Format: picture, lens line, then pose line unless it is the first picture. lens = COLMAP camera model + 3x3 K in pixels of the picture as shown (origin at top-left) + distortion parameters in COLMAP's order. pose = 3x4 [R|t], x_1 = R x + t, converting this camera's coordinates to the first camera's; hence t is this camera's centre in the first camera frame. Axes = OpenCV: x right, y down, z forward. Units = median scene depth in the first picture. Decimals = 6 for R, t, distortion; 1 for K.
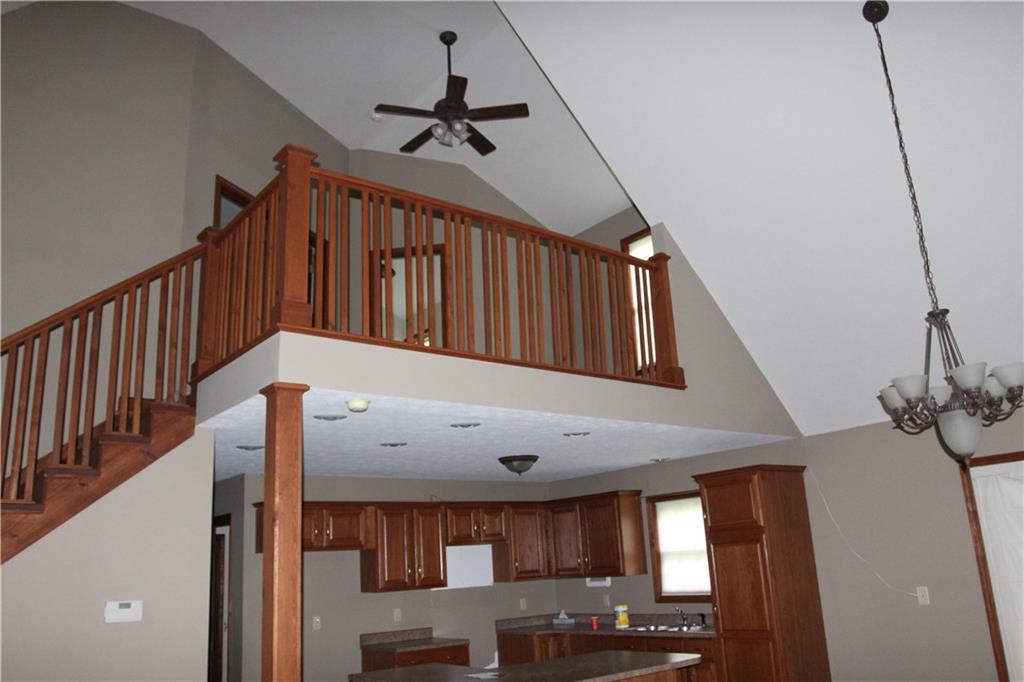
lens RADIAL K [[800.7, 0, 518.7], [0, 800.7, 350.6], [0, 0, 1]] dist [-0.082135, 0.039194]
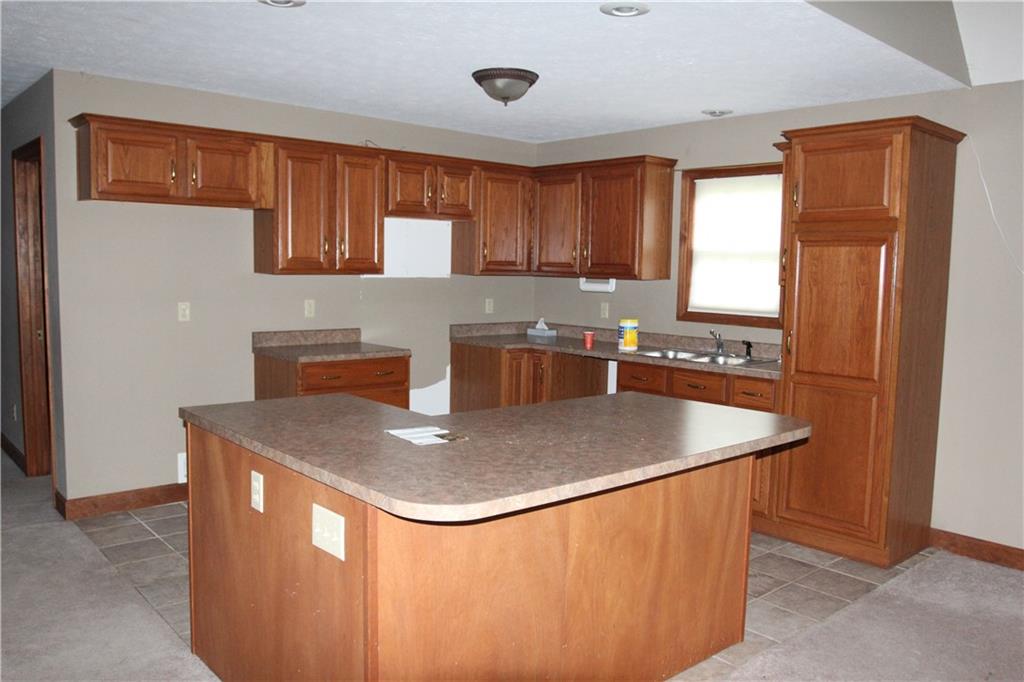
lens RADIAL K [[800.7, 0, 517.2], [0, 800.7, 345.9], [0, 0, 1]] dist [-0.082135, 0.039194]
pose [[0.995517, 0.075001, 0.057620, -0.010081], [-0.090476, 0.932699, 0.349123, 0.108089], [-0.027558, -0.352771, 0.935304, 0.342299]]
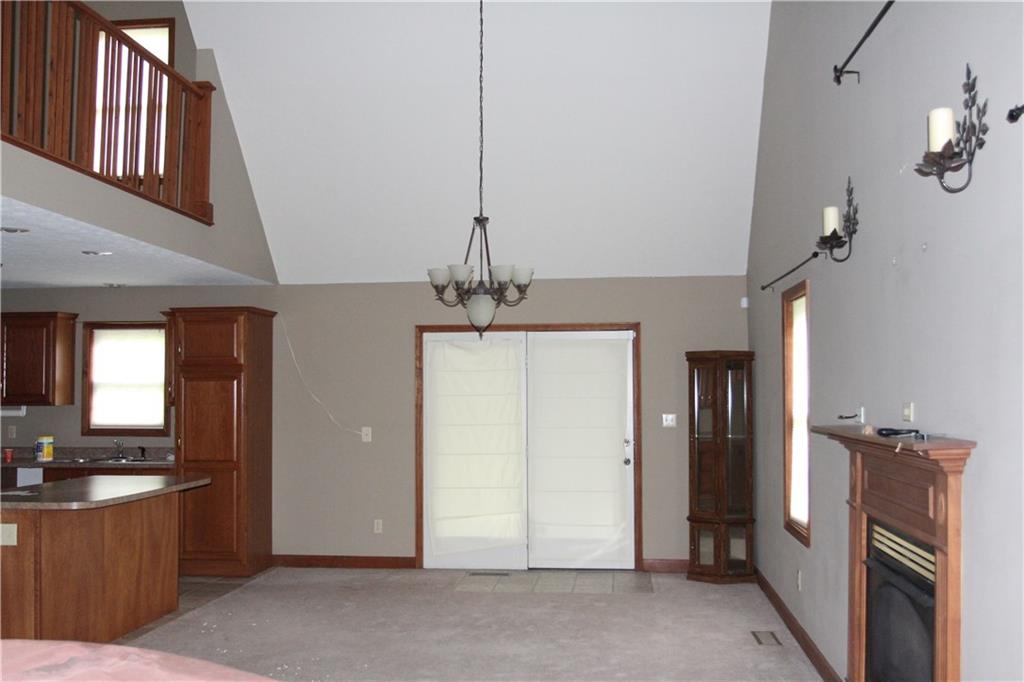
lens RADIAL K [[1012.2, 0, 502.4], [0, 1012.2, 341.2], [0, 0, 1]] dist [-0.031903, 0.000000]
pose [[0.711812, 0.090926, 0.696460, -0.321713], [-0.219314, 0.970780, 0.097408, -0.011918], [-0.667252, -0.222080, 0.710954, -0.146257]]
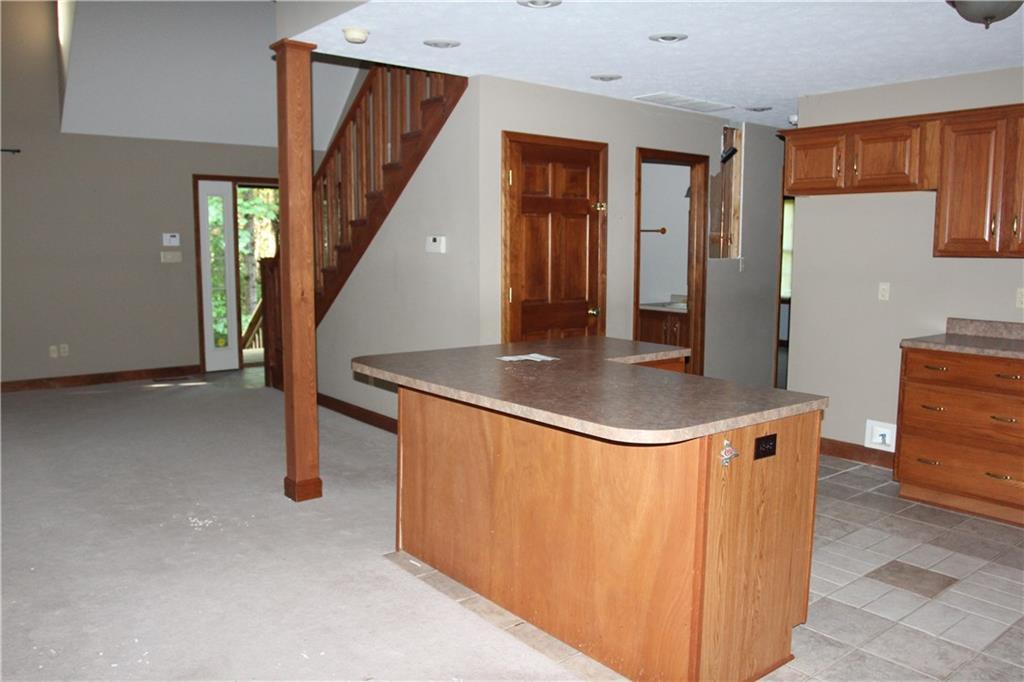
lens RADIAL K [[800.7, 0, 505.0], [0, 800.7, 332.6], [0, 0, 1]] dist [-0.082135, 0.039194]
pose [[0.020934, 0.160317, -0.986844, 0.440670], [0.247271, 0.955564, 0.160481, 0.172915], [0.968720, -0.247377, -0.019638, 0.646231]]
